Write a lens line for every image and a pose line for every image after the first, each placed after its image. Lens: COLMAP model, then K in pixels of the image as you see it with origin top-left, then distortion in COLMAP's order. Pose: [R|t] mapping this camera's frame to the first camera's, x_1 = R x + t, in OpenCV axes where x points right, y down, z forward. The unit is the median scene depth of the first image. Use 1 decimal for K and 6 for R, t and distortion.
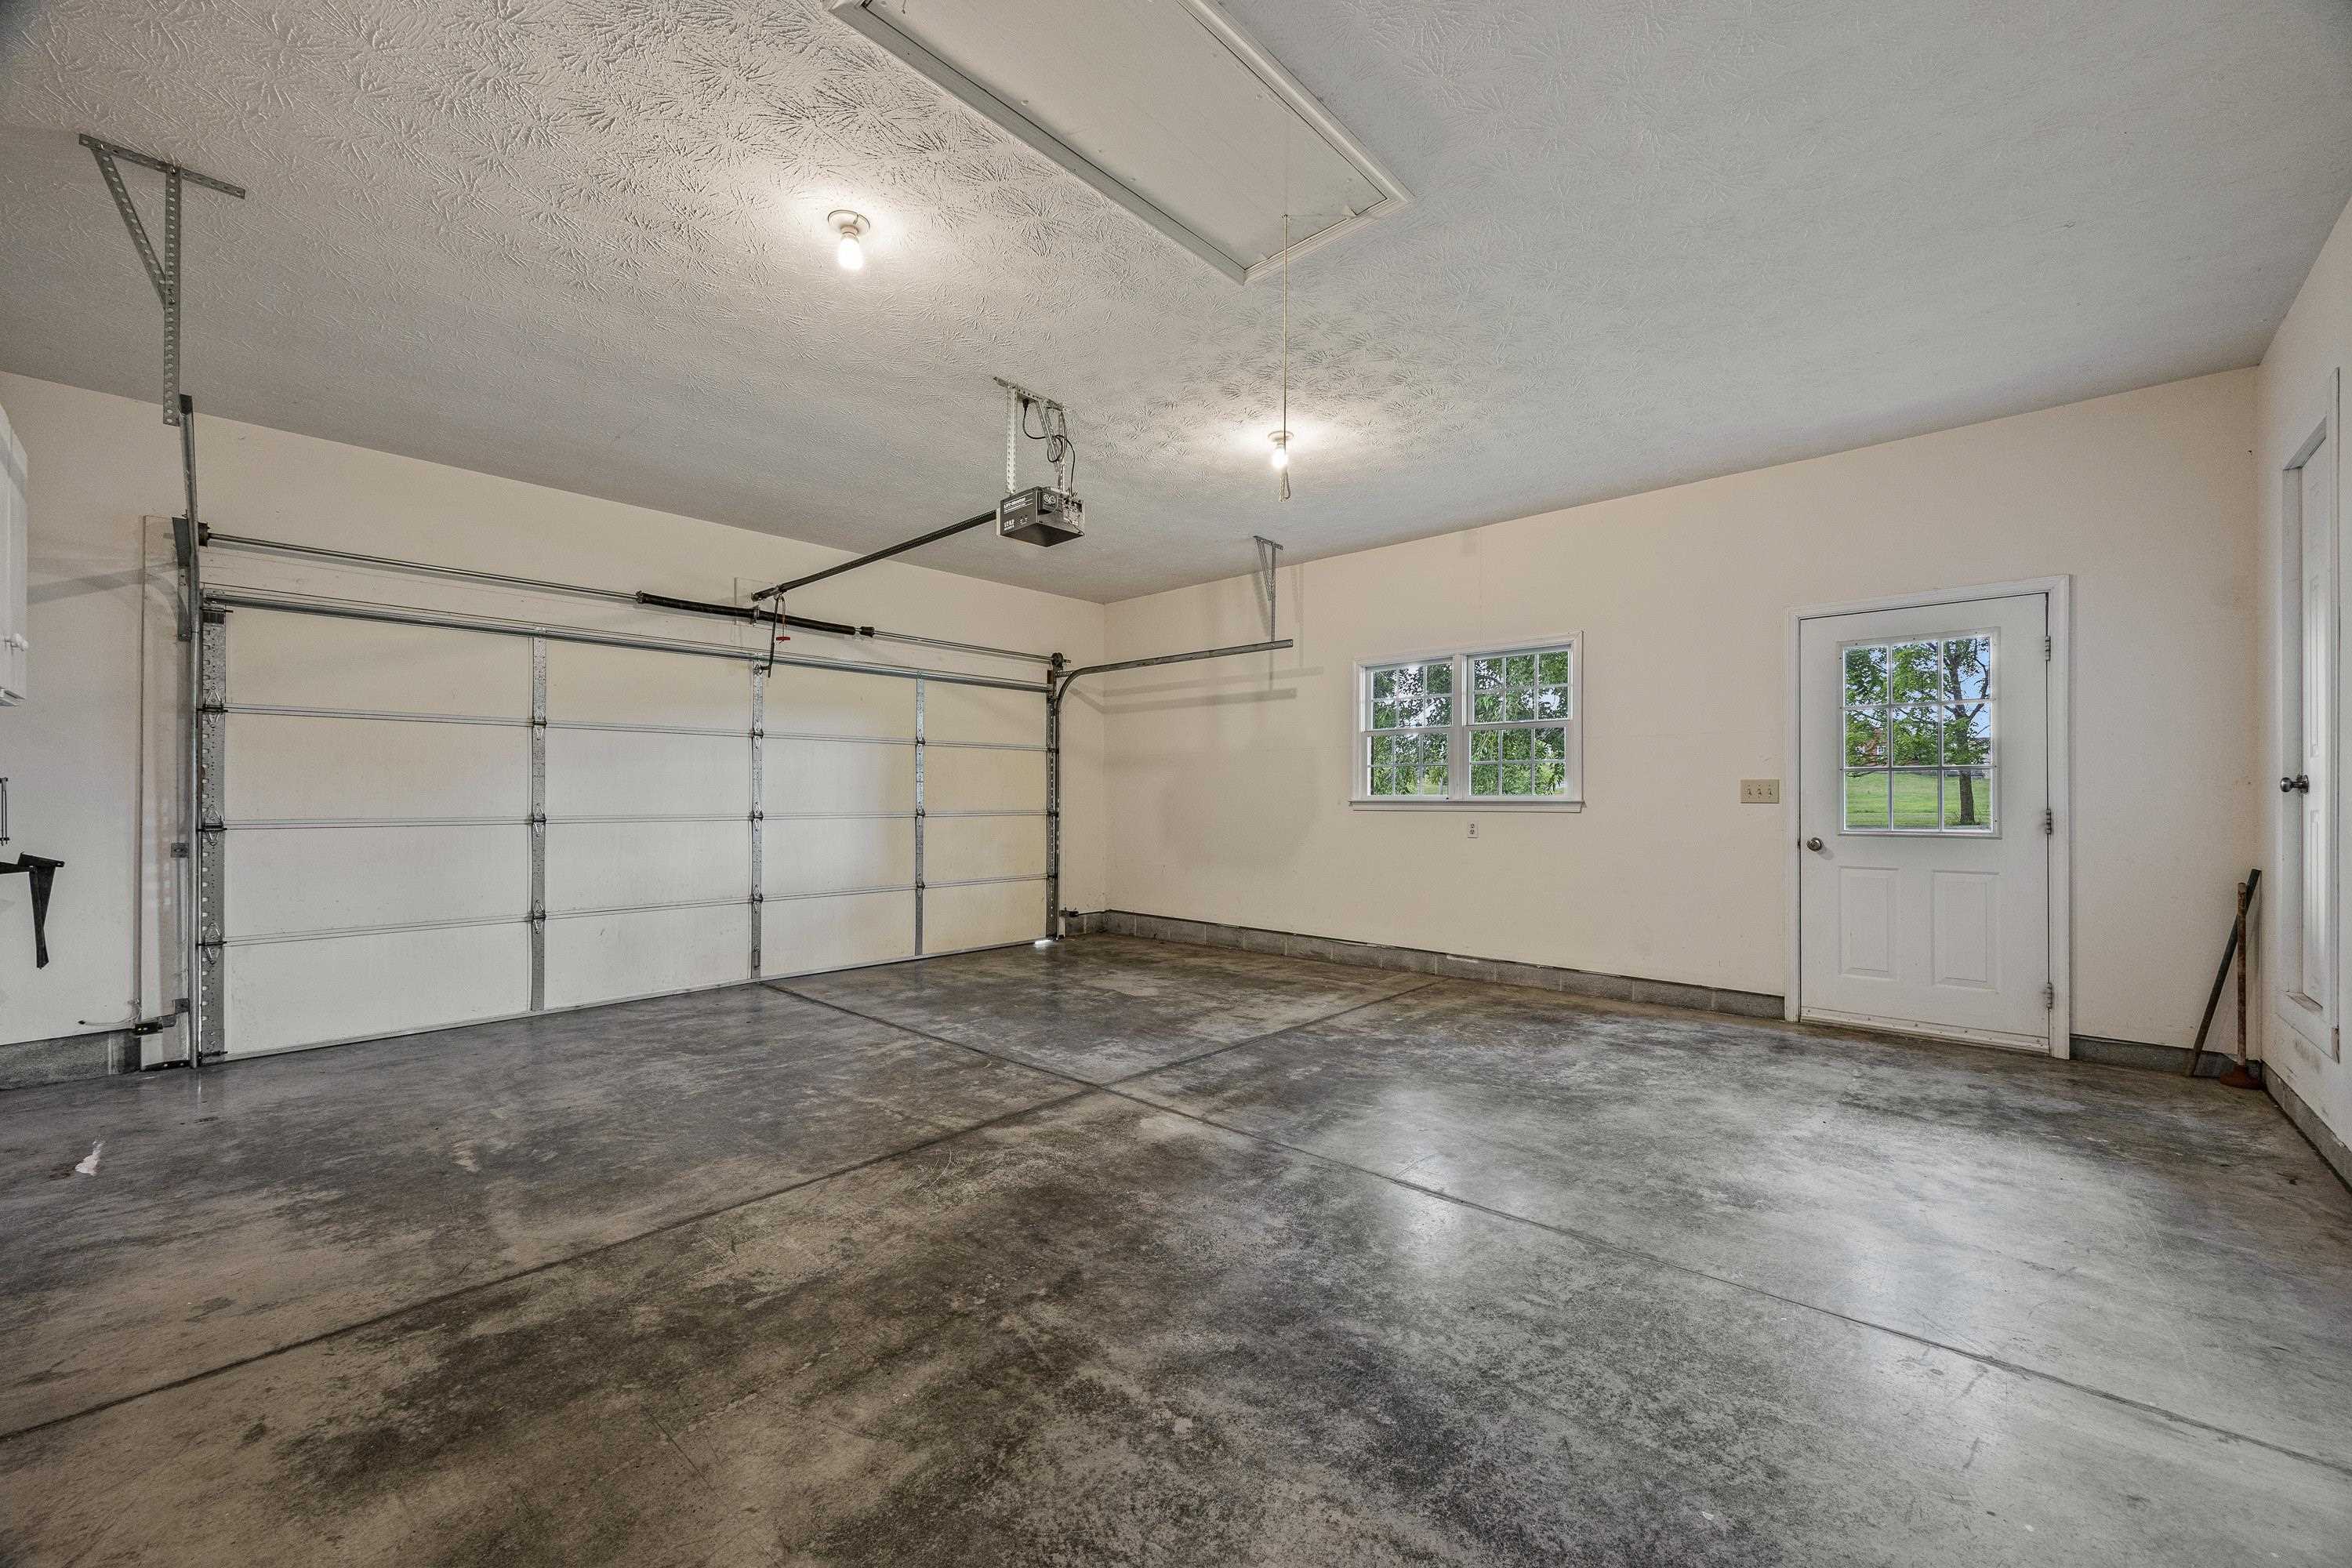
lens RADIAL K [[923.0, 0, 1167.5], [0, 923.0, 795.6], [0, 0, 1]] dist [-0.000352, -0.000025]
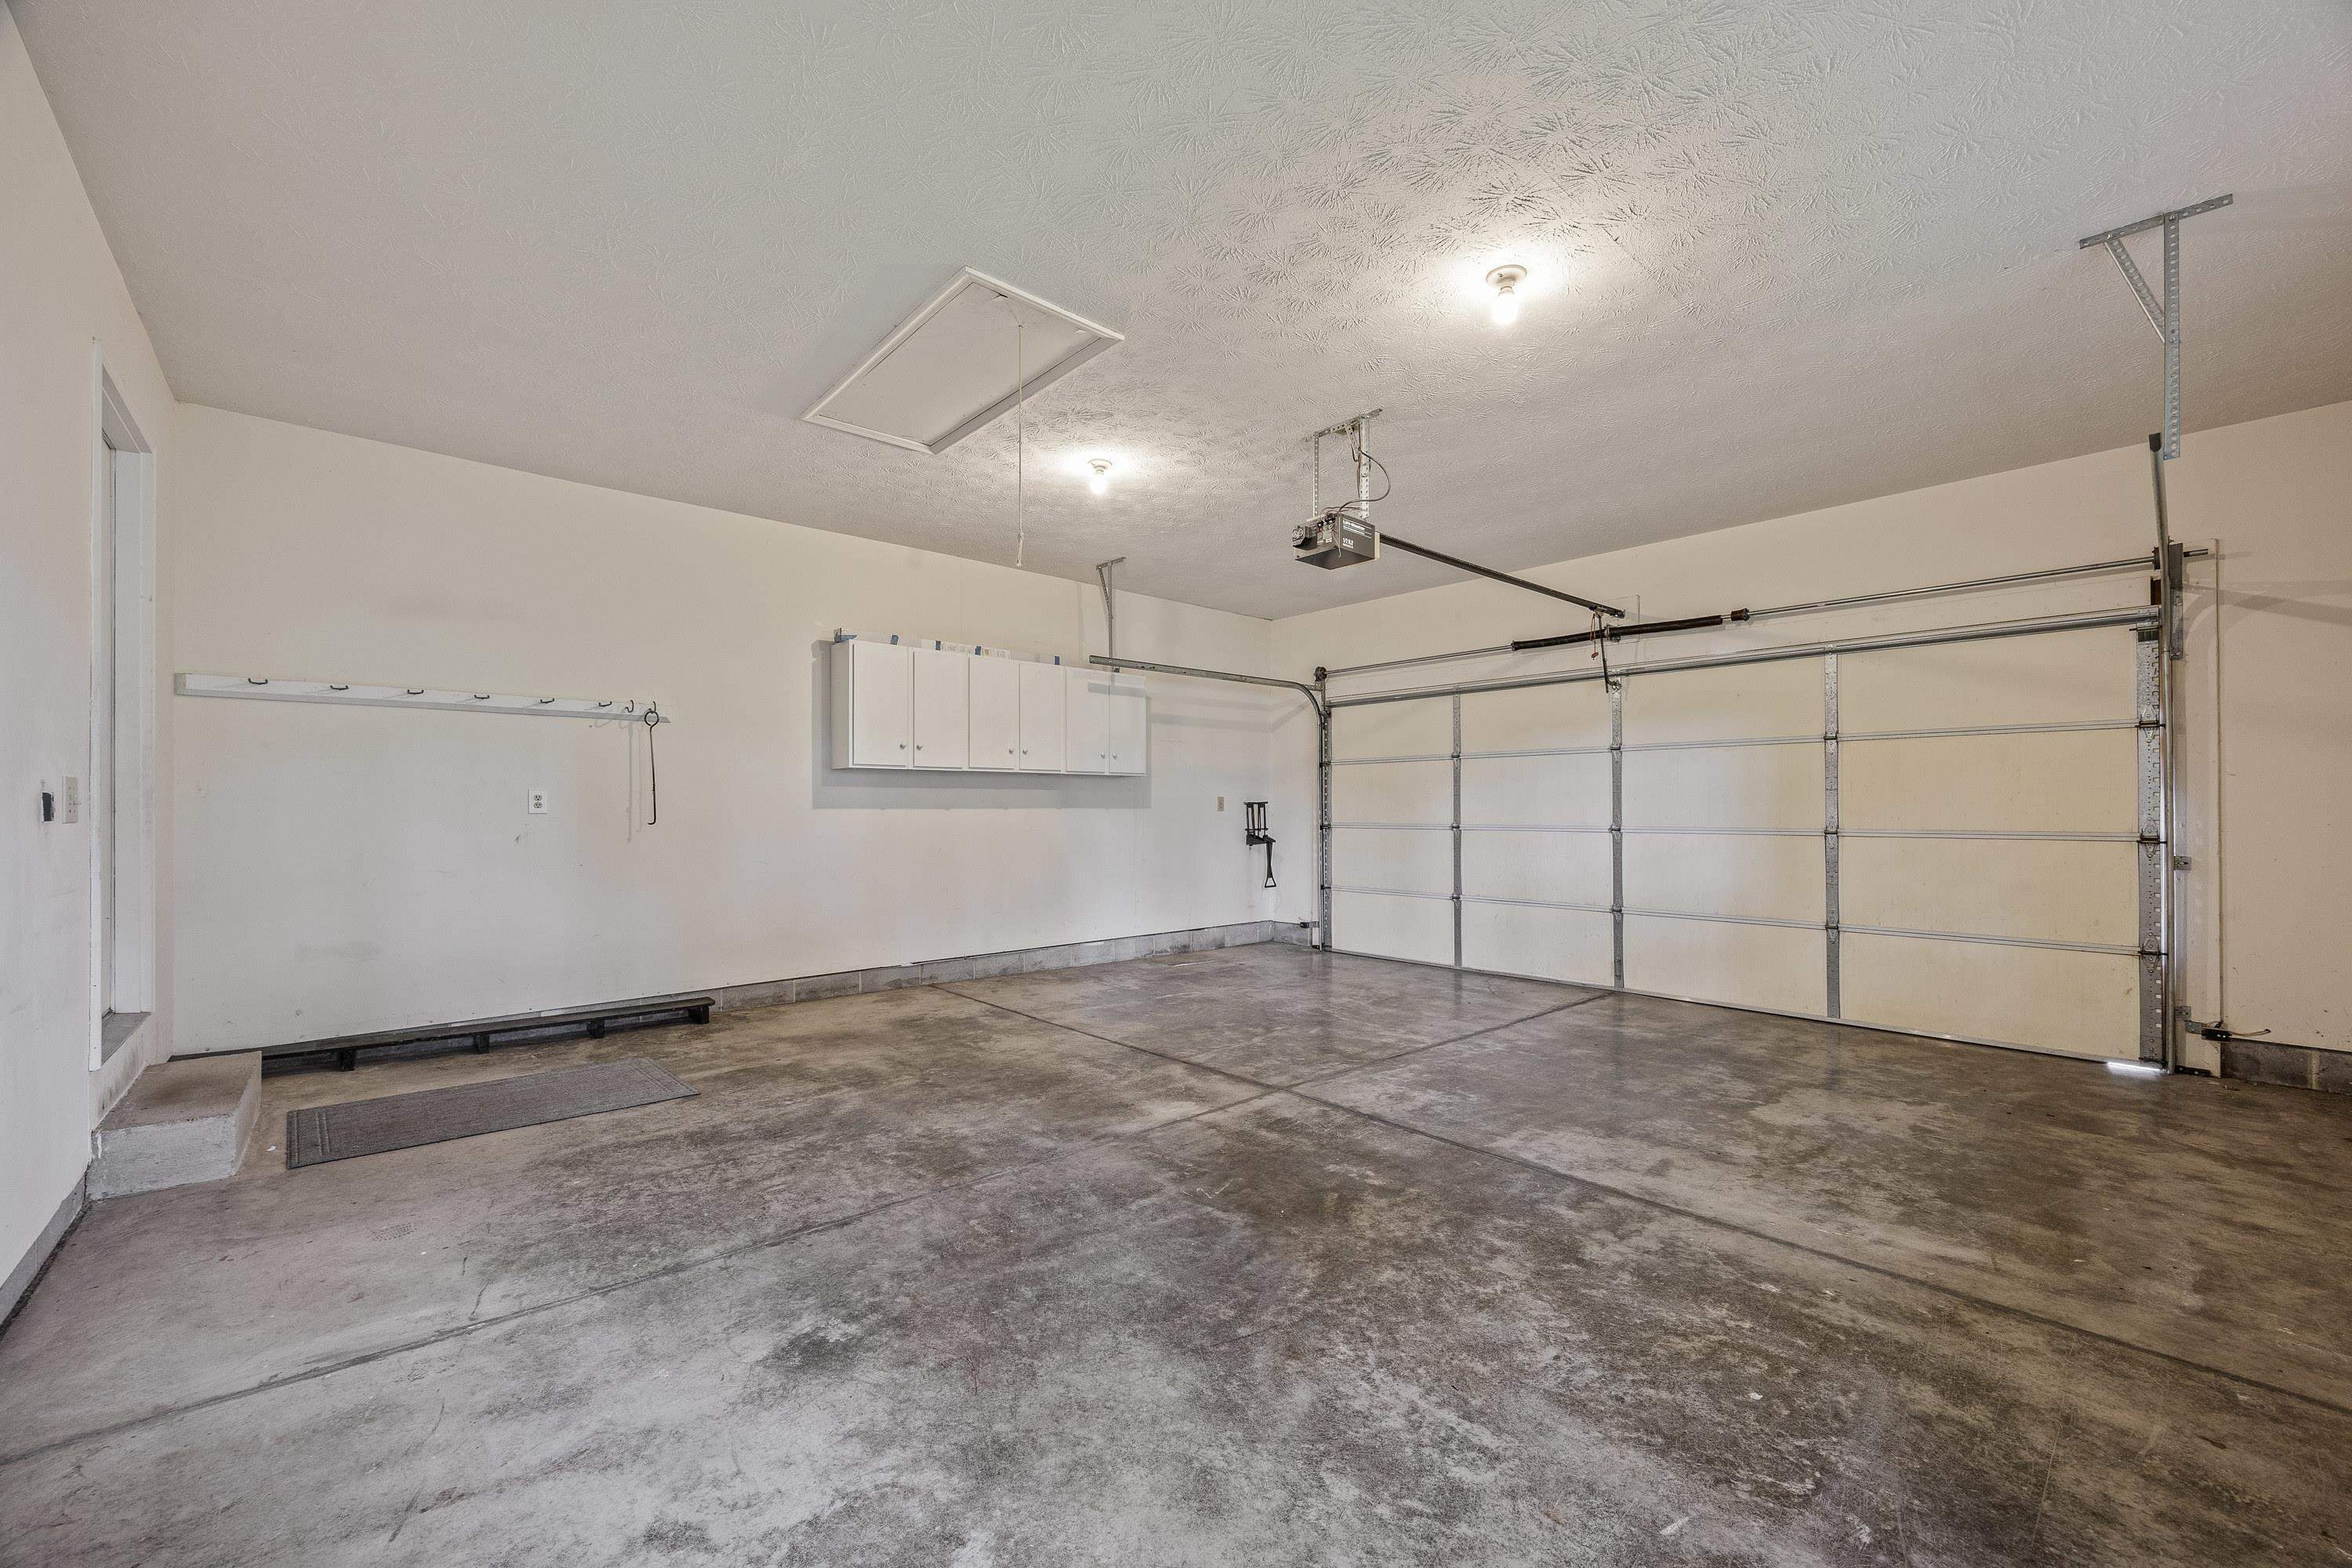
lens RADIAL K [[945.3, 0, 1220.6], [0, 945.3, 798.4], [0, 0, 1]] dist [-0.010417, 0.000178]
pose [[-0.079501, -0.014074, -0.996735, 0.930378], [0.002478, 0.999894, -0.014317, 0.003661], [0.996832, -0.003608, -0.079458, 0.951552]]
